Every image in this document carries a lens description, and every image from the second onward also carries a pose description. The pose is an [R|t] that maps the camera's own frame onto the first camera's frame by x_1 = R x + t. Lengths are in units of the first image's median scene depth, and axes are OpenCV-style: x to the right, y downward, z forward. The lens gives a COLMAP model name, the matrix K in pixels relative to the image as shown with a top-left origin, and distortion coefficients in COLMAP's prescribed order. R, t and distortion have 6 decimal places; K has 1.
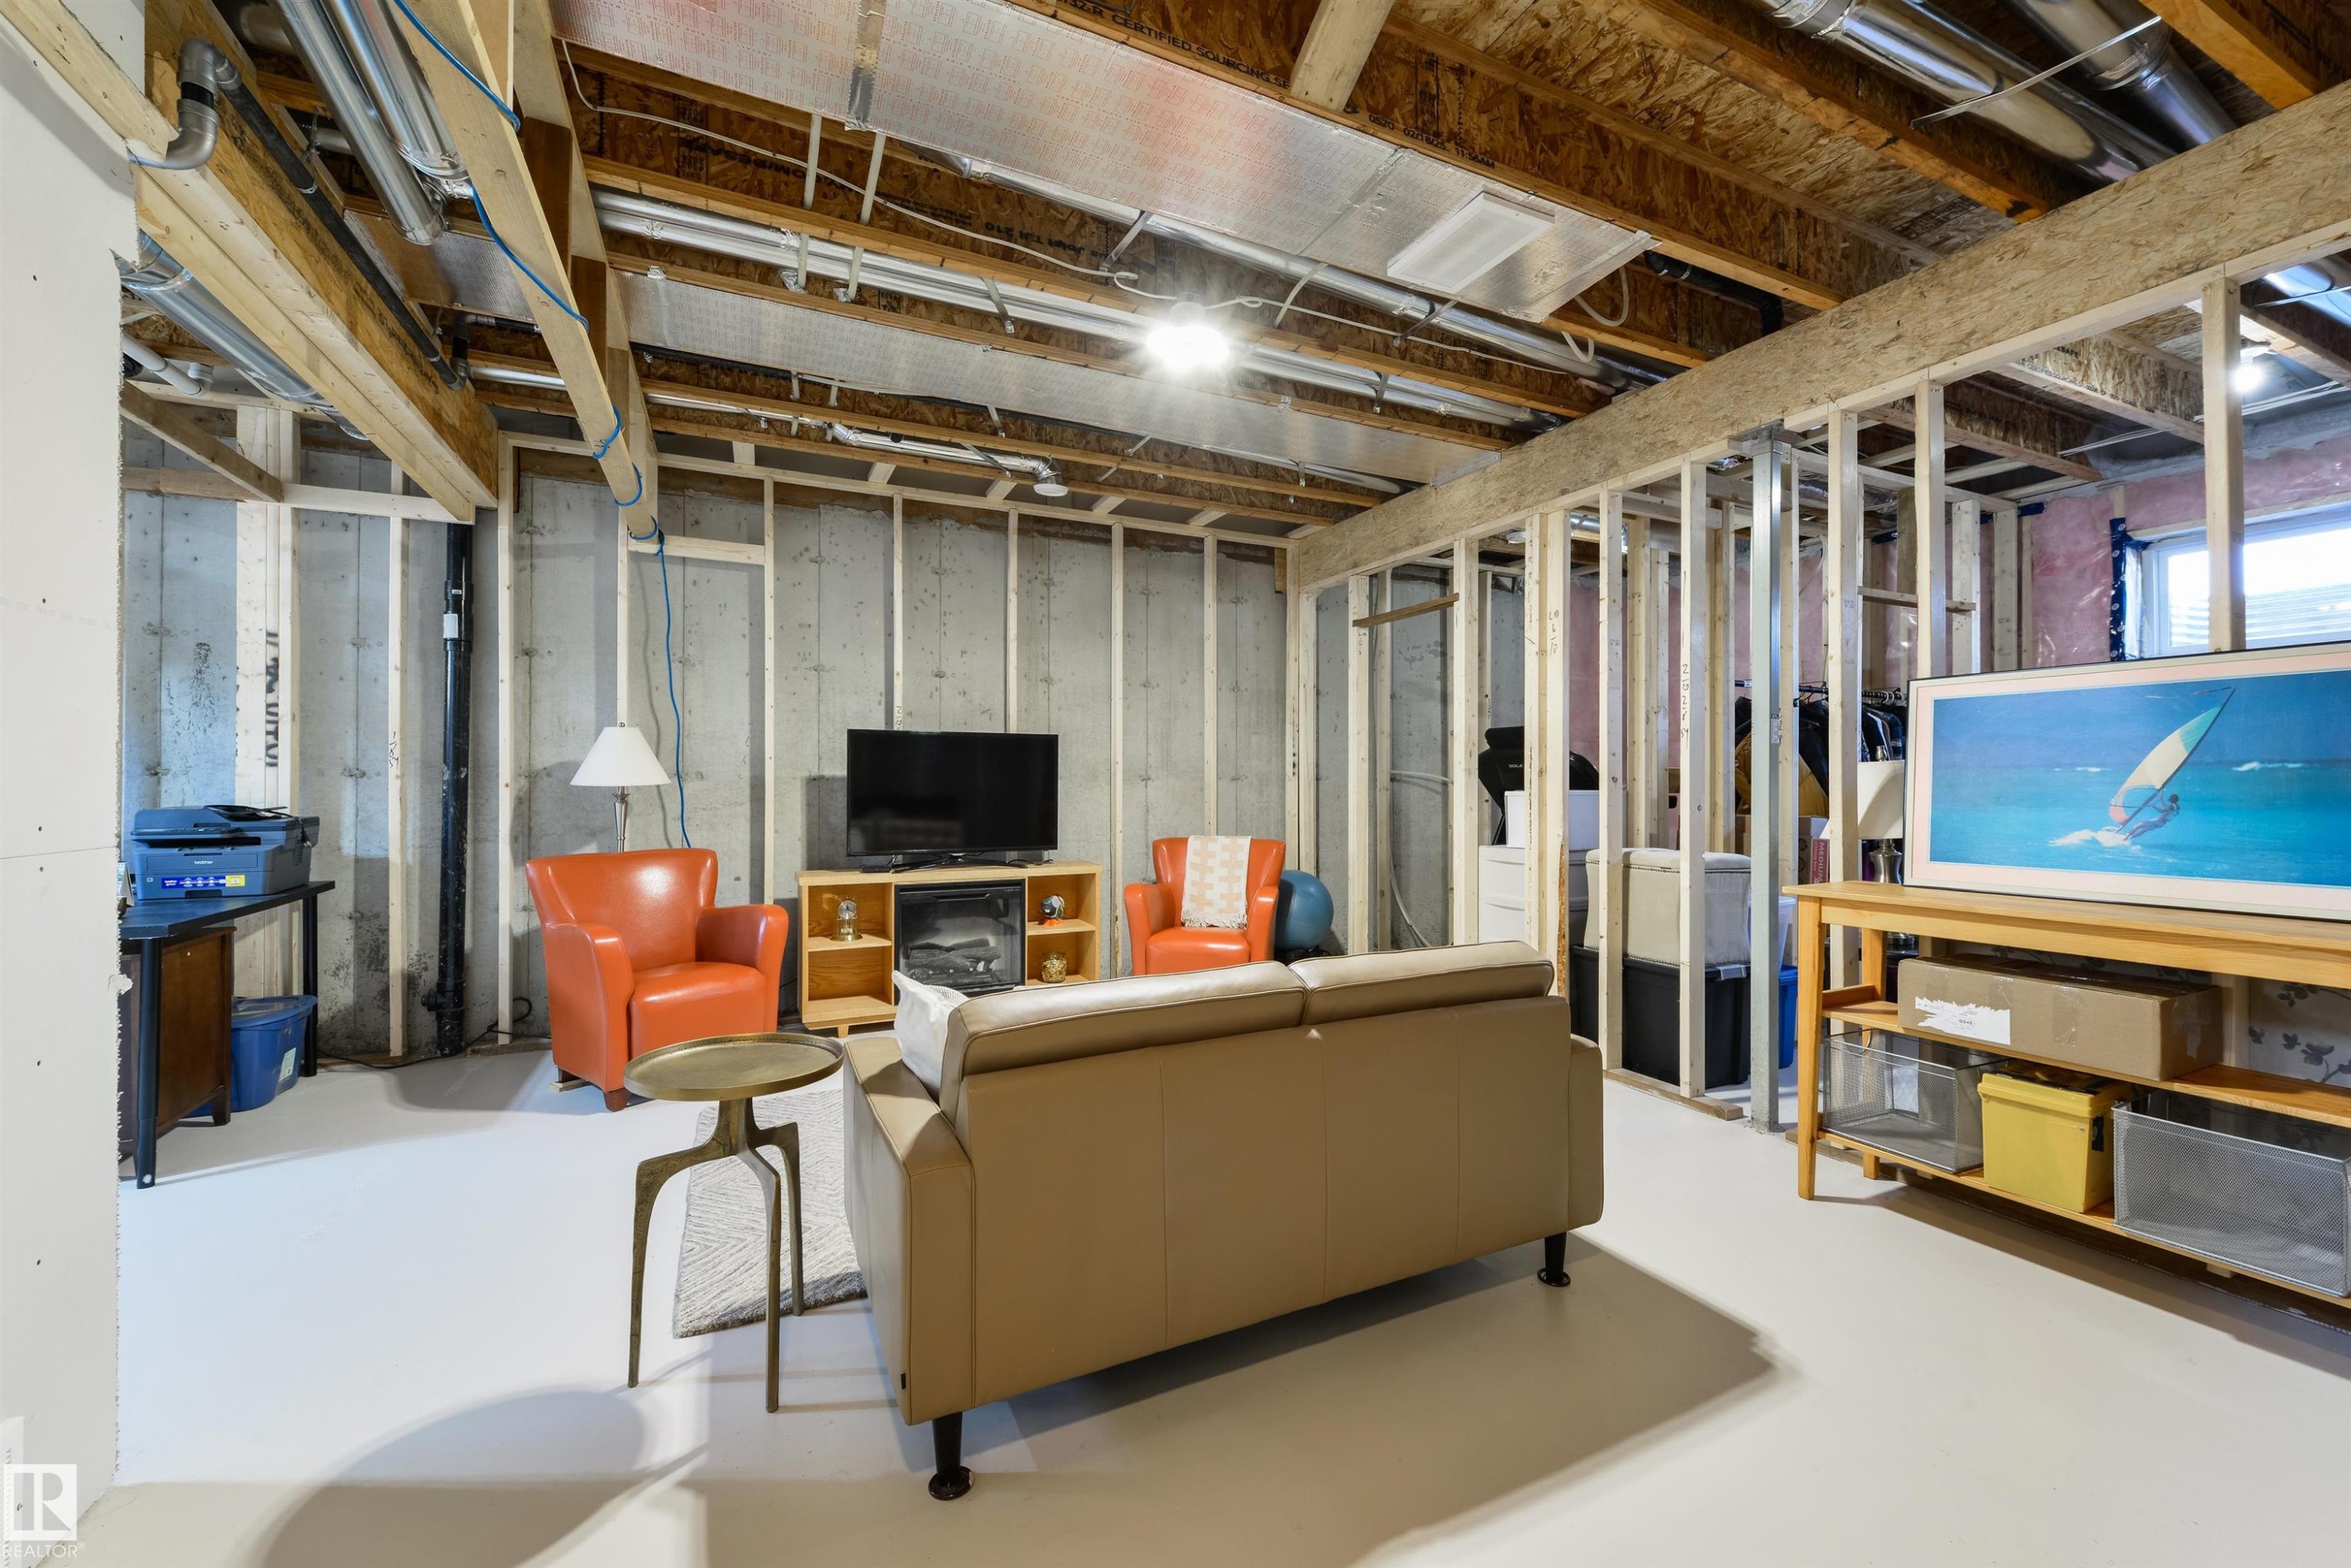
lens RADIAL K [[931.6, 0, 1186.8], [0, 931.6, 780.0], [0, 0, 1]] dist [0.002750, -0.000016]
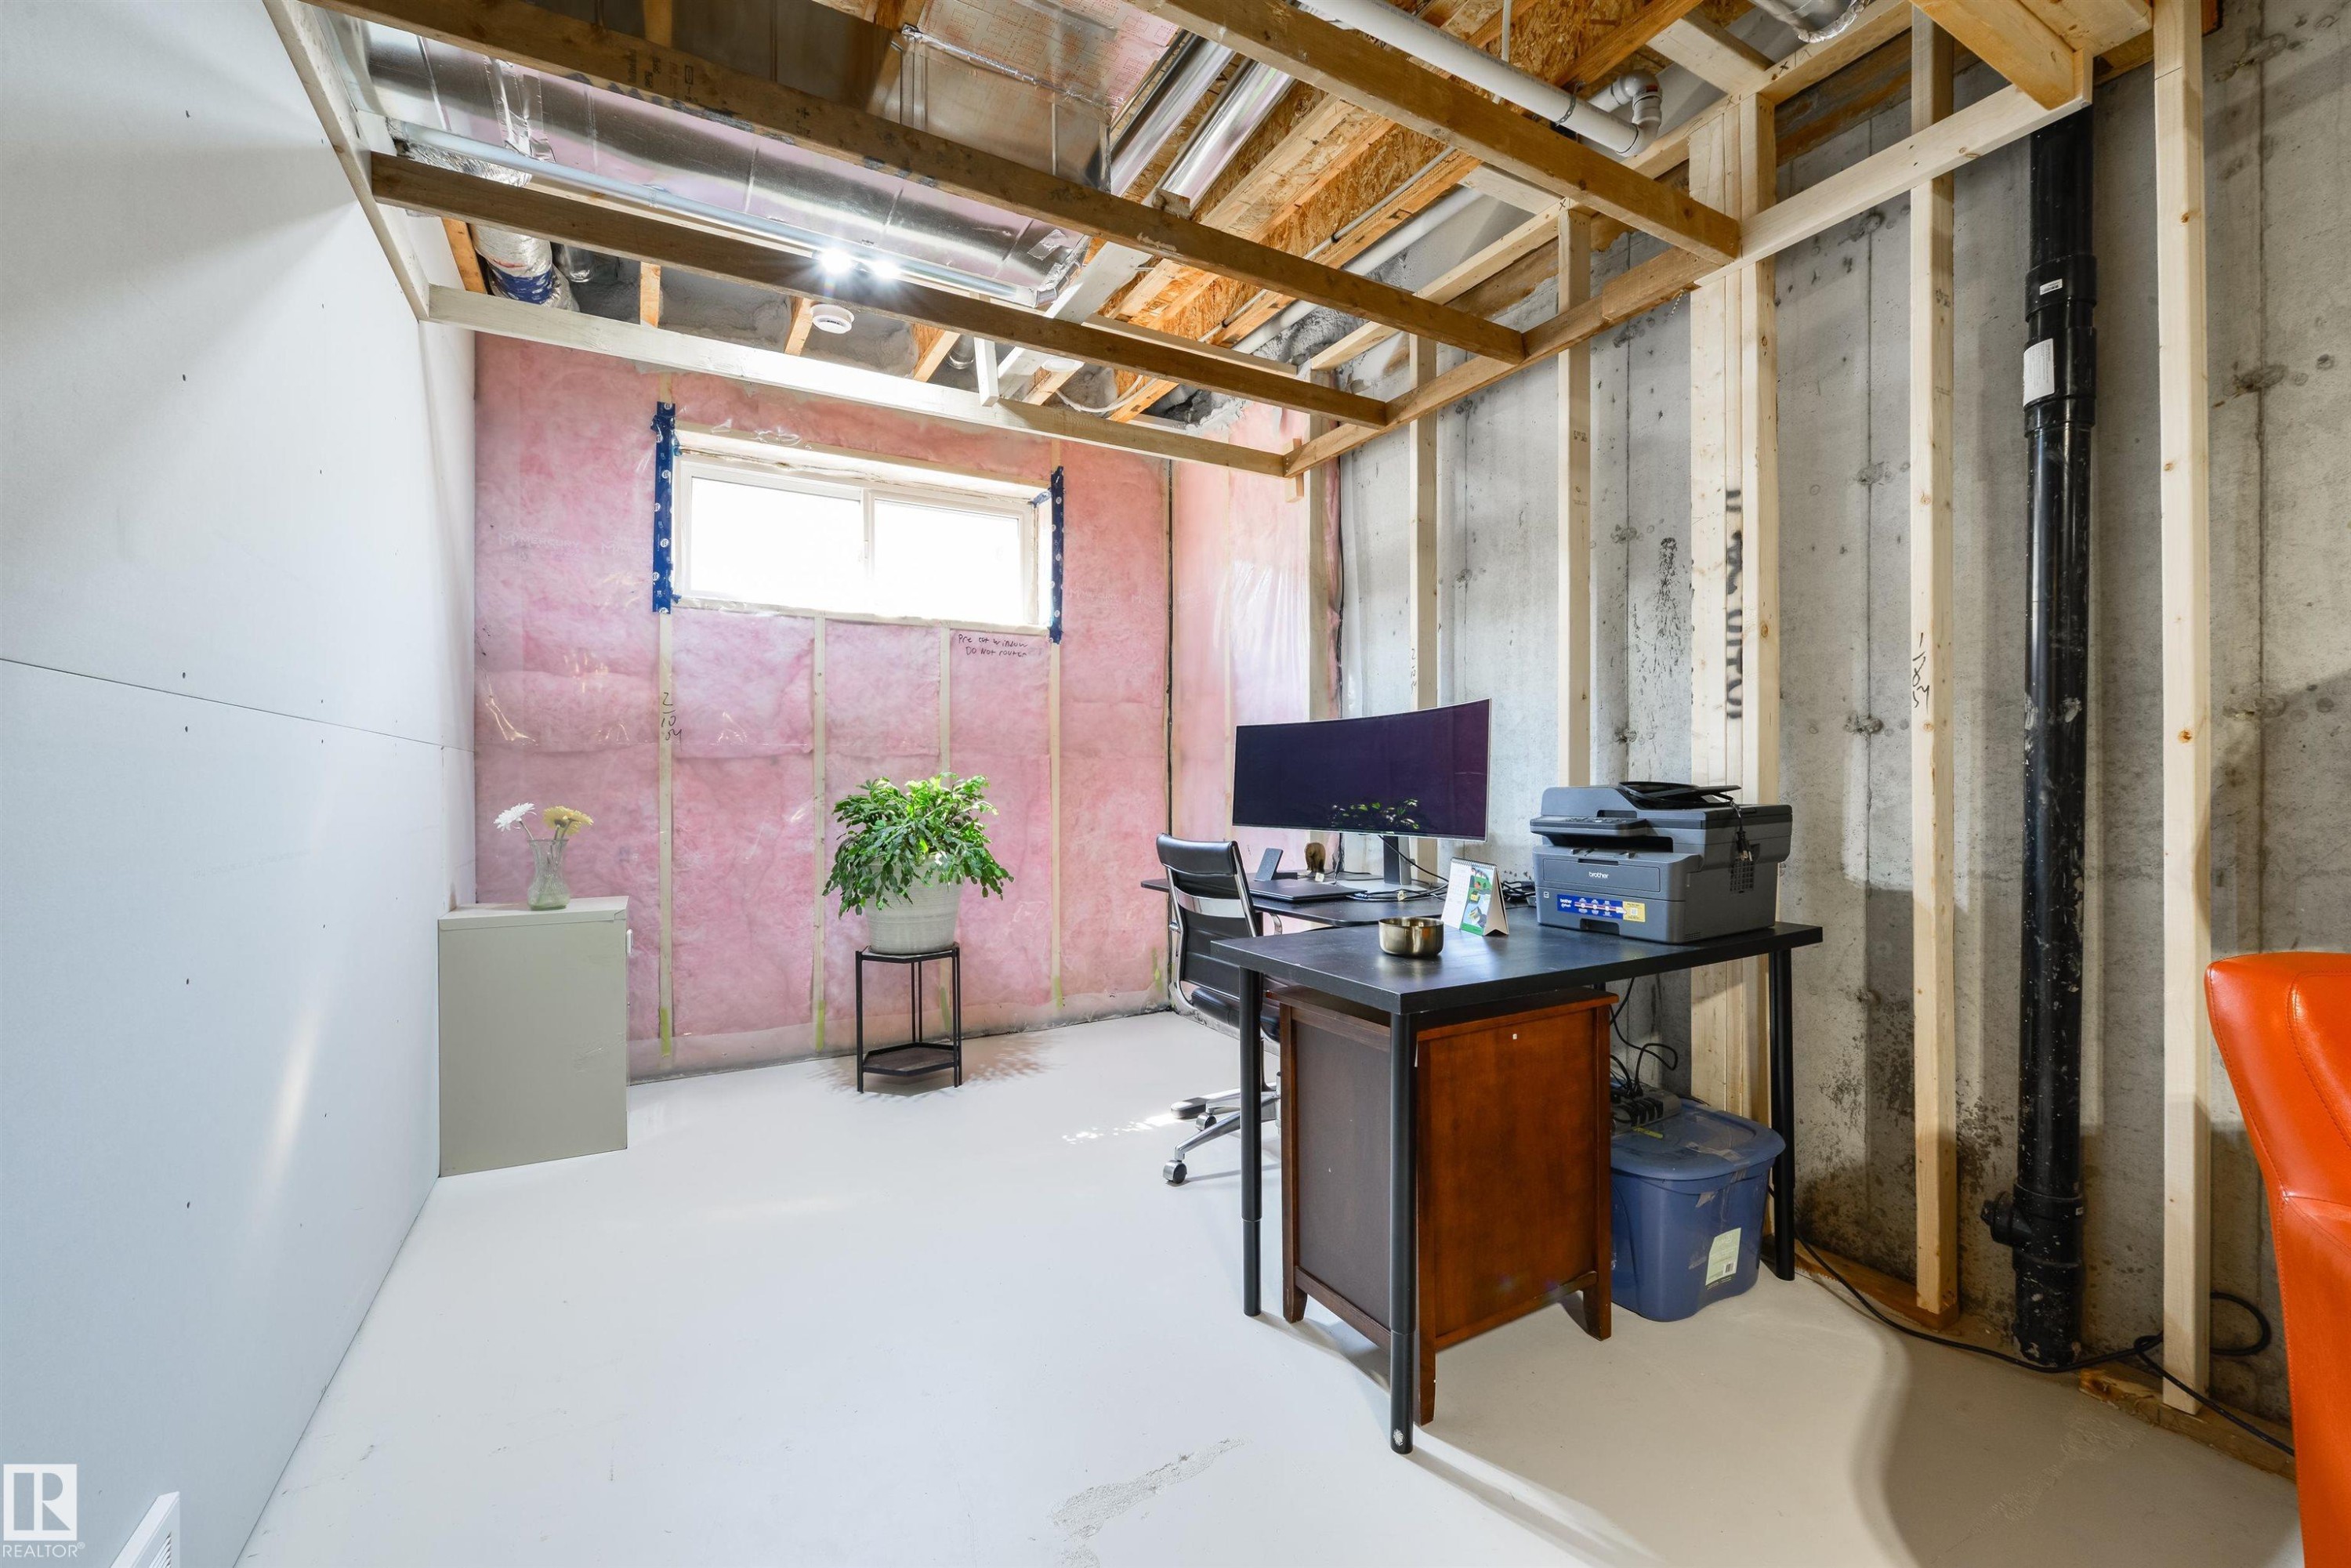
lens RADIAL K [[980.3, 0, 1175.5], [0, 980.3, 784.0], [0, 0, 1]] dist [0.001065, -0.004421]
pose [[0.074649, -0.000095, -0.997210, -0.371807], [0.005757, 0.999983, 0.000335, 0.023345], [0.997193, -0.005766, 0.074648, 0.573379]]
